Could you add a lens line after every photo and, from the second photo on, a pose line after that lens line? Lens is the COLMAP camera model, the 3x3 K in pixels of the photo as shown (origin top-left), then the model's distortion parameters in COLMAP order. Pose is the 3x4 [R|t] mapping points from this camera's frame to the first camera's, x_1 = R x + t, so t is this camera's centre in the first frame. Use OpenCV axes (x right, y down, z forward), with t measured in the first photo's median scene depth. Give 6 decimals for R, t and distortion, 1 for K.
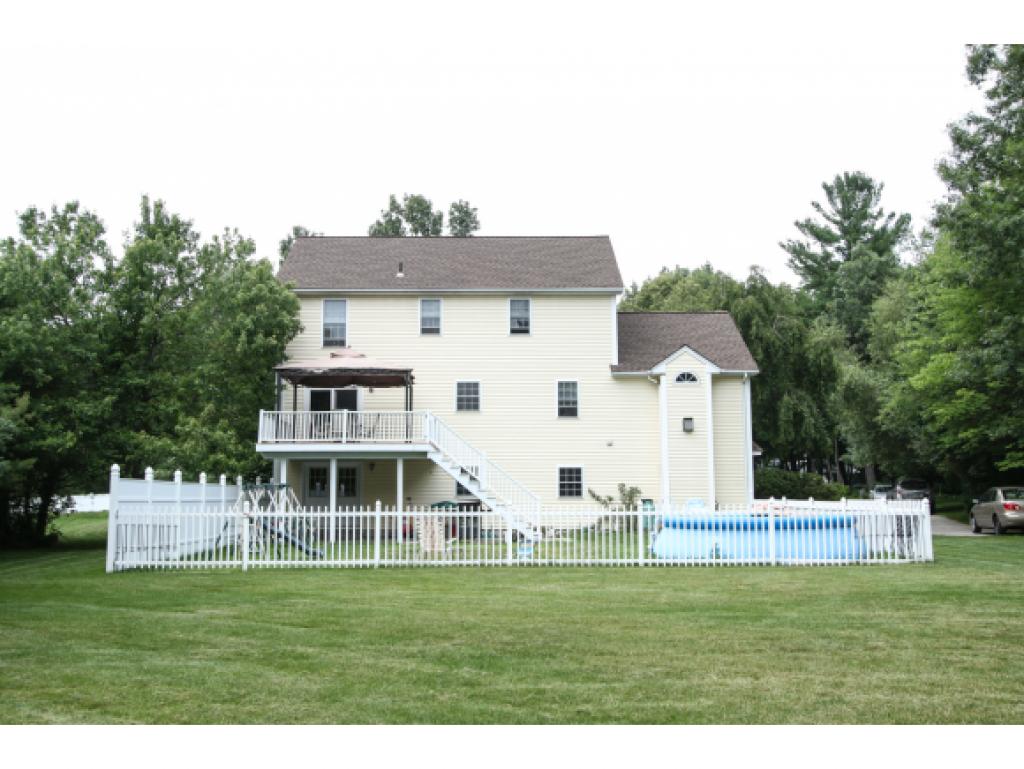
lens RADIAL K [[1010.0, 0, 510.4], [0, 1010.0, 382.8], [0, 0, 1]] dist [0.023398, 0.000000]
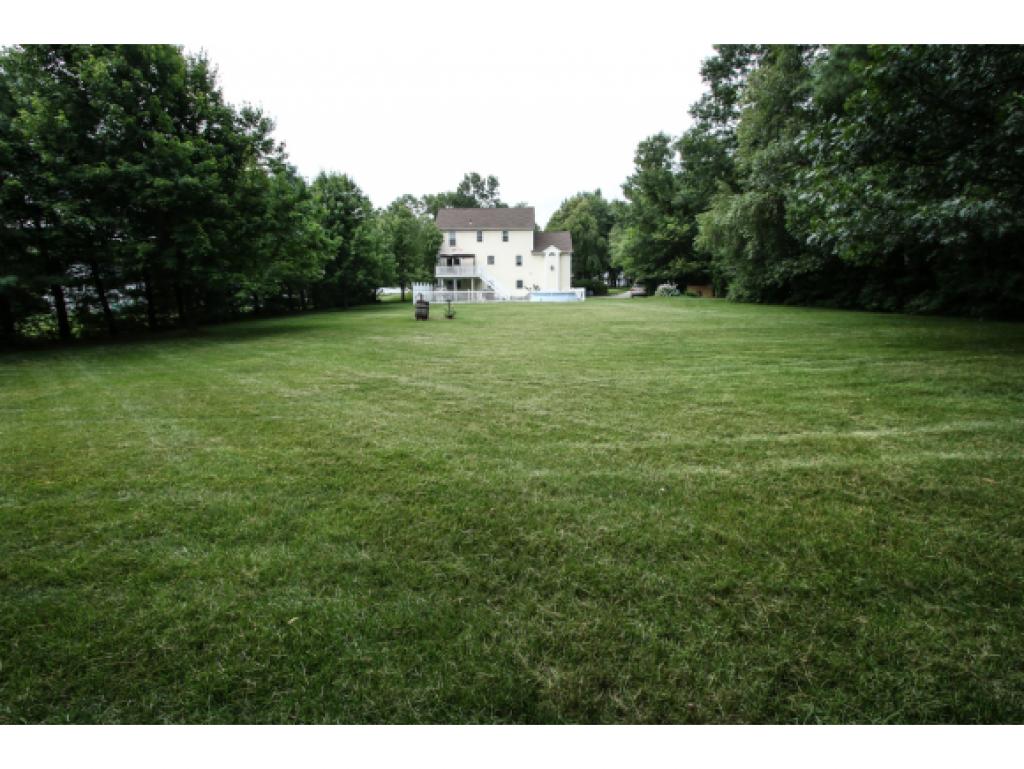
lens RADIAL K [[480.9, 0, 515.6], [0, 480.9, 379.7], [0, 0, 1]] dist [-0.021736, 0.002544]
pose [[0.999778, -0.004193, -0.020671, 0.078331], [0.010096, 0.955607, 0.294472, -0.080876], [0.018518, -0.294615, 0.955437, -0.738813]]
